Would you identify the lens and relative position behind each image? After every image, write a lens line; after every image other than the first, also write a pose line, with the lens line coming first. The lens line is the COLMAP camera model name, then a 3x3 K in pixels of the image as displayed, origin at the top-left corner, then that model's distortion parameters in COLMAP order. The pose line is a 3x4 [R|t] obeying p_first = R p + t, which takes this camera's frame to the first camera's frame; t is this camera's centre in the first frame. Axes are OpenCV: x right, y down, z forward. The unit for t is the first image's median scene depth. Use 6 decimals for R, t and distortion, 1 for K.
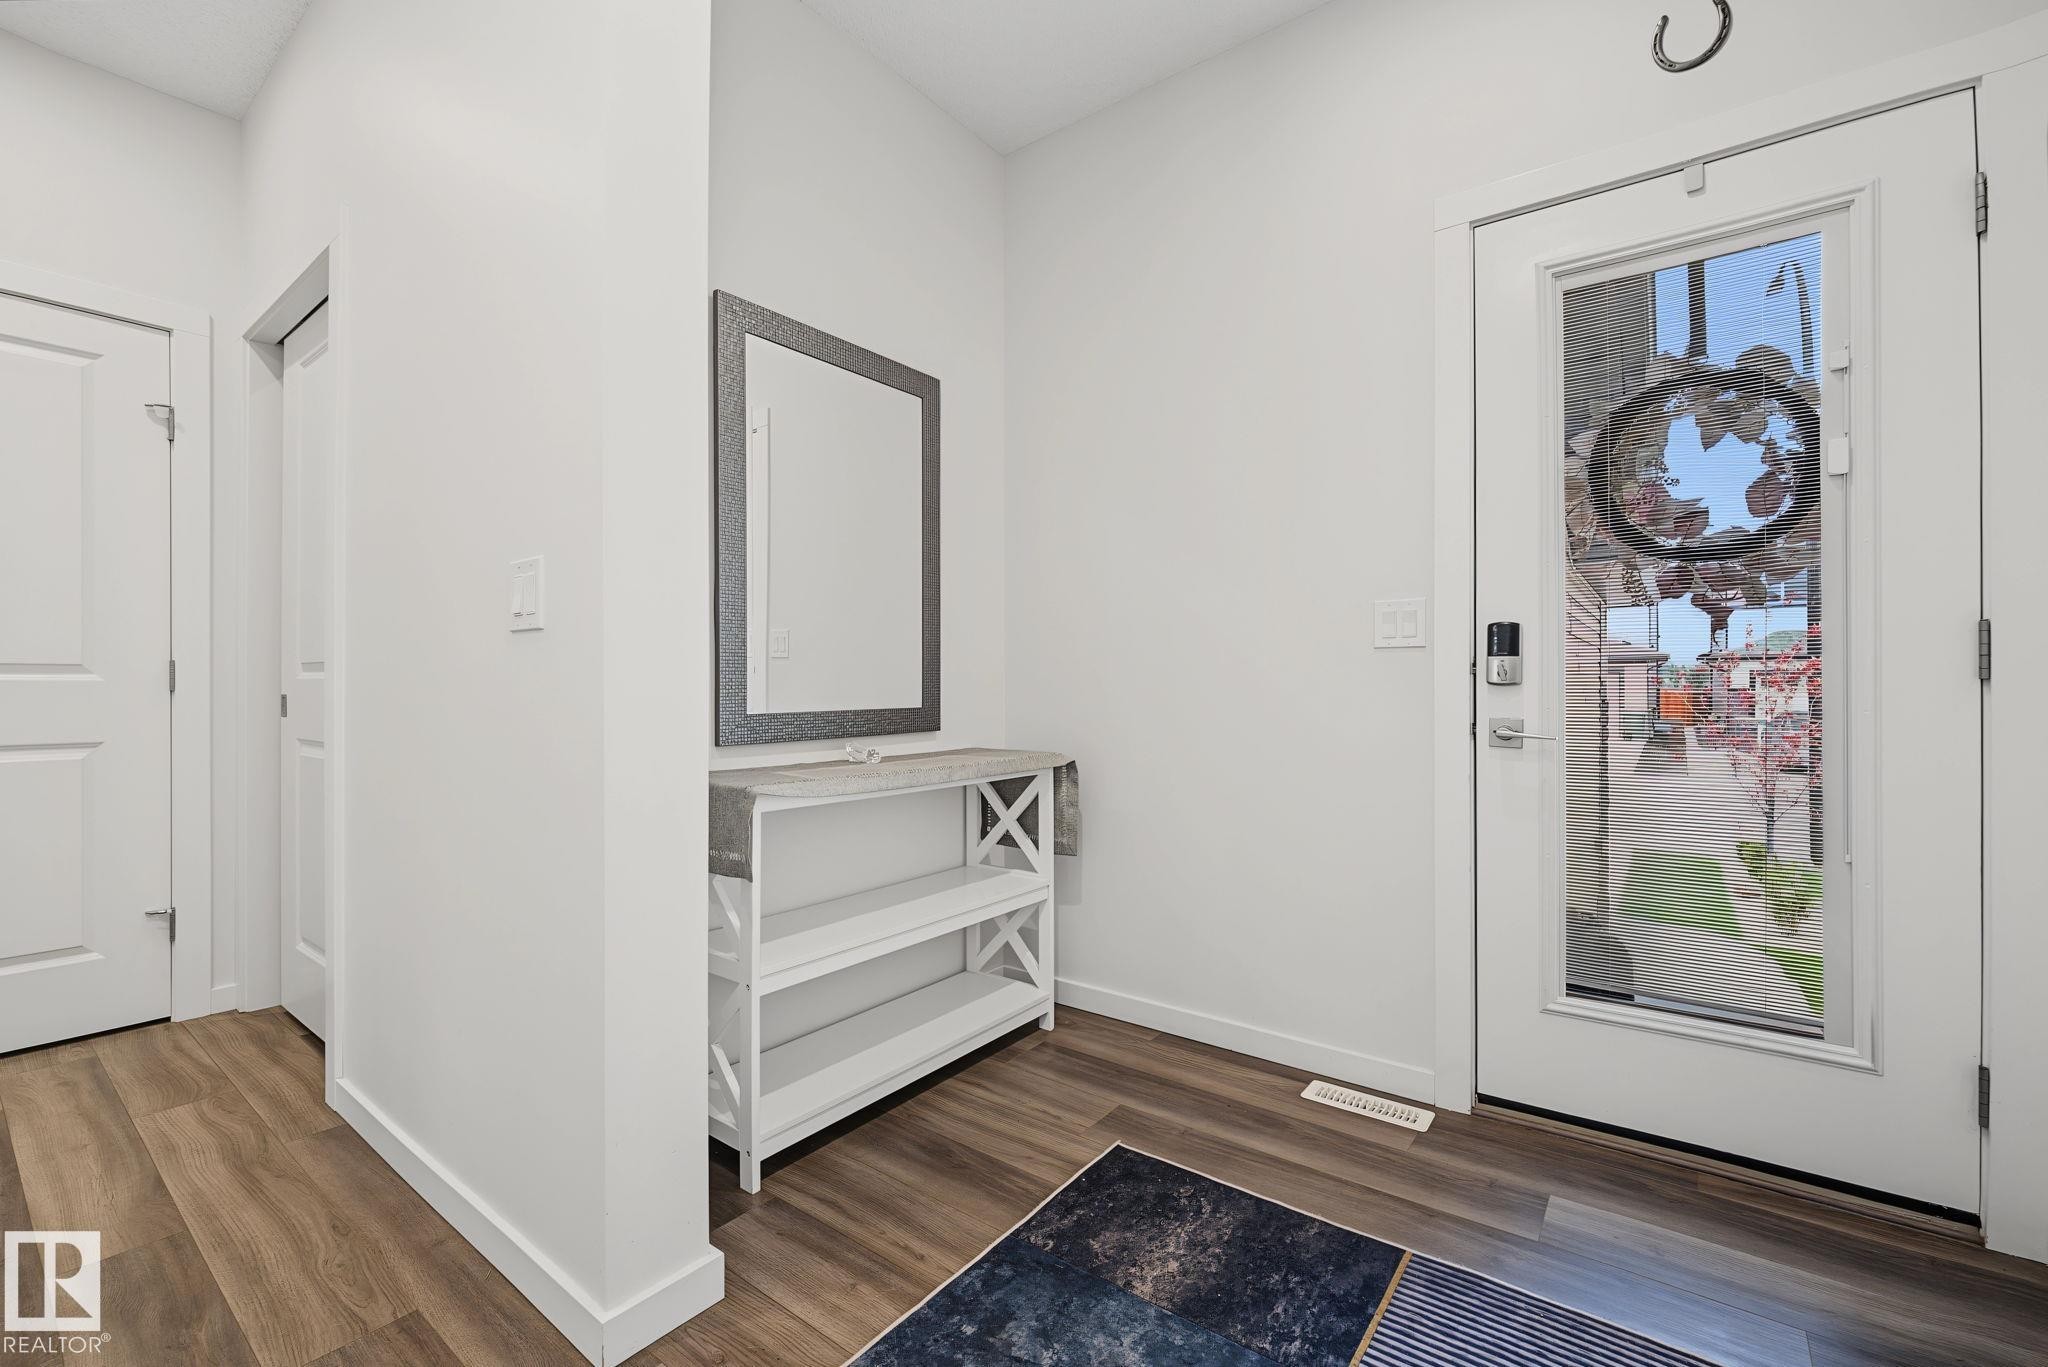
lens RADIAL K [[863.8, 0, 1020.3], [0, 863.8, 696.9], [0, 0, 1]] dist [0.014237, -0.010810]
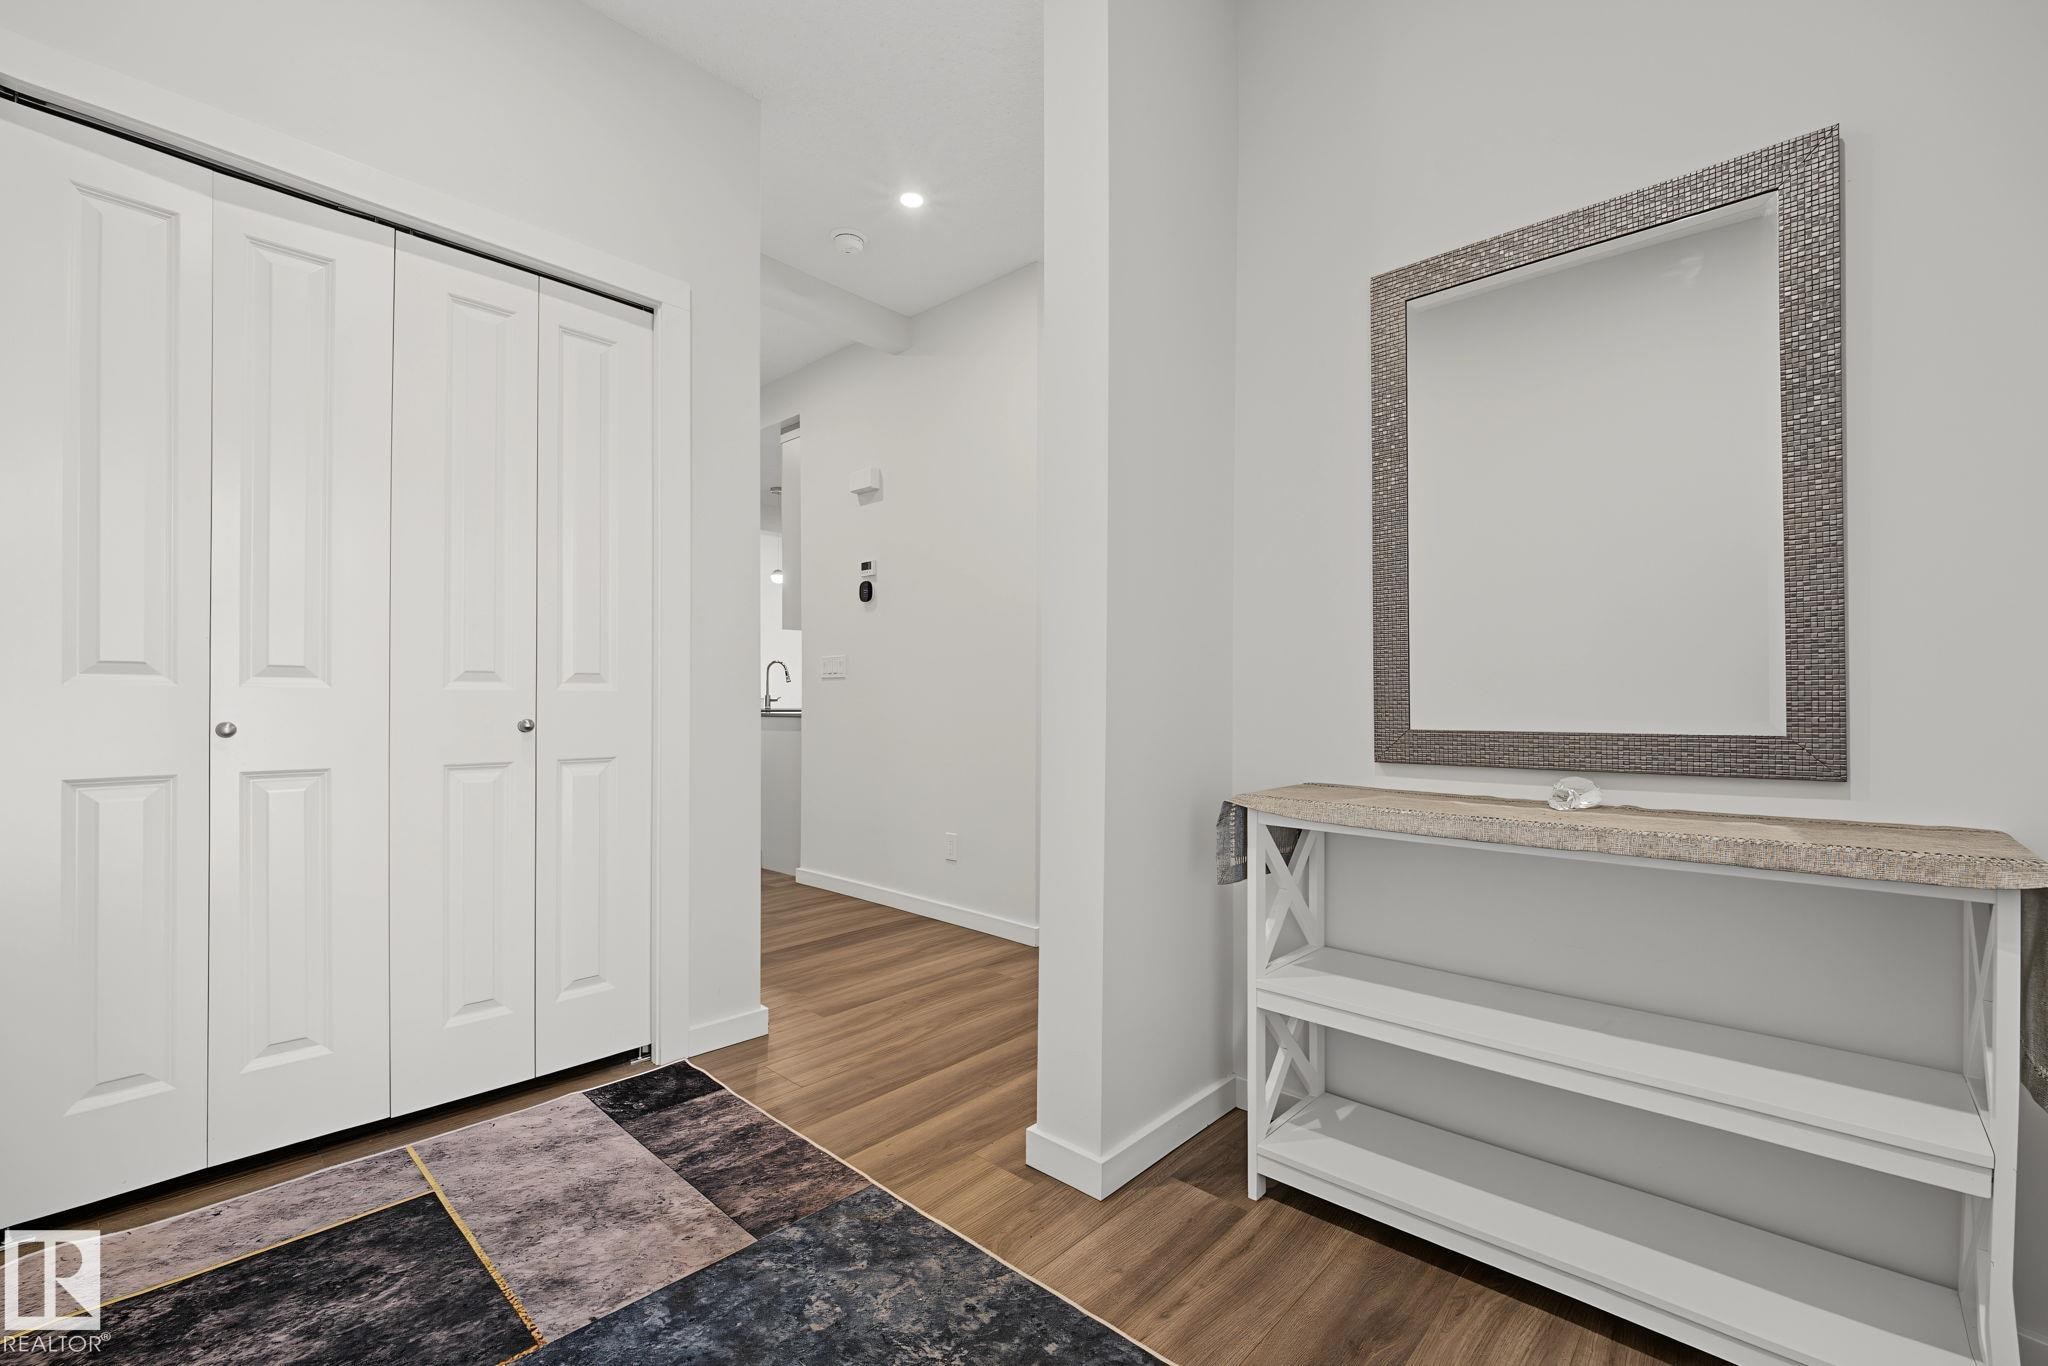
lens RADIAL K [[863.8, 0, 1020.3], [0, 863.8, 696.4], [0, 0, 1]] dist [0.014237, -0.010810]
pose [[-0.088322, 0.002716, -0.996088, 0.662630], [-0.007361, 0.999967, 0.003380, -0.015246], [0.996065, 0.007631, -0.088299, 0.743323]]
